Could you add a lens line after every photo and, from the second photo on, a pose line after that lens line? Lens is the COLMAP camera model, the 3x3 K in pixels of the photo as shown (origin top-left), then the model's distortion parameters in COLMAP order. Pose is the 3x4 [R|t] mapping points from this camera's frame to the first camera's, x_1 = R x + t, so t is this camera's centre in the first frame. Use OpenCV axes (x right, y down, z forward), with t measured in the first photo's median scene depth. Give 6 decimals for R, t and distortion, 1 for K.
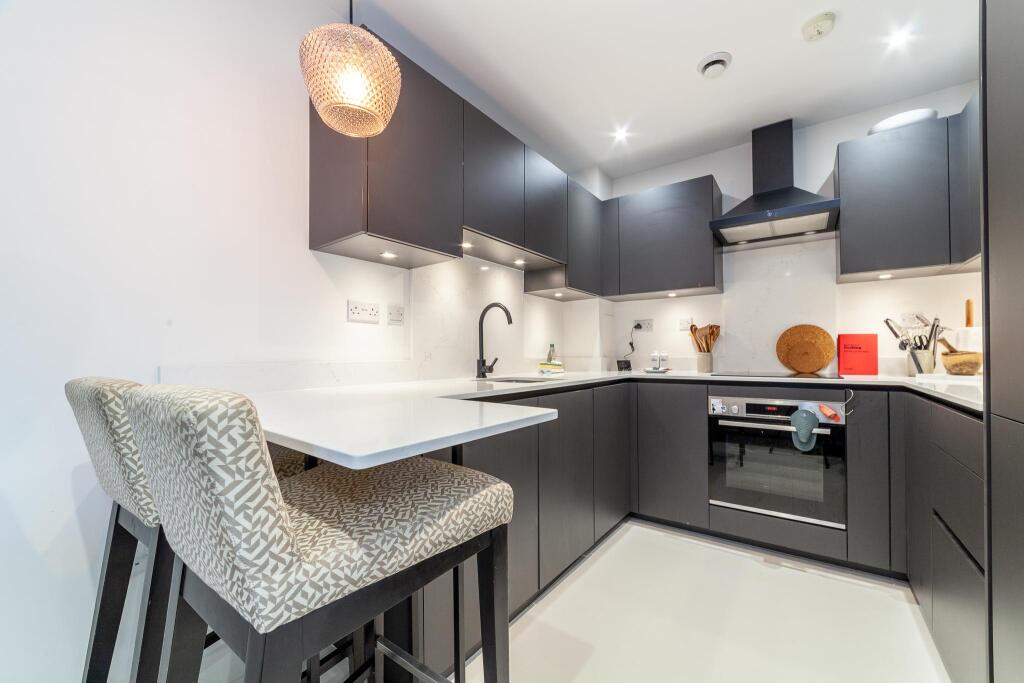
lens RADIAL K [[397.2, 0, 519.8], [0, 397.2, 348.6], [0, 0, 1]] dist [-0.020148, 0.000015]
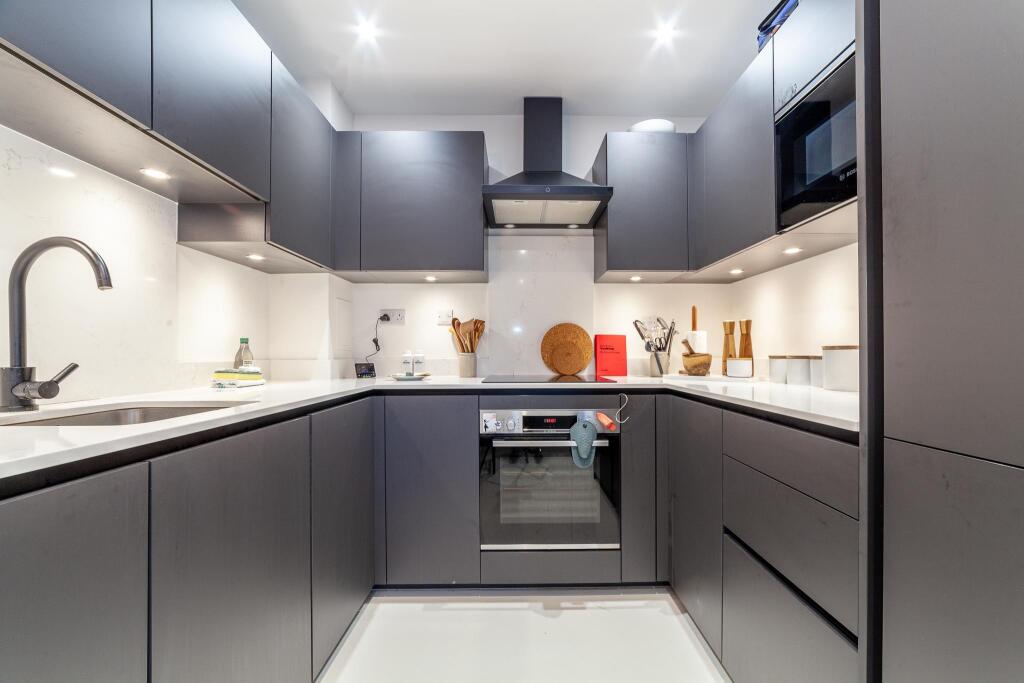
lens RADIAL K [[397.2, 0, 519.8], [0, 397.2, 348.6], [0, 0, 1]] dist [-0.020148, 0.000015]
pose [[0.806649, 0.009137, 0.590961, 0.079510], [-0.009669, 0.999951, -0.002263, 0.002045], [-0.590952, -0.003889, 0.806697, 0.316576]]
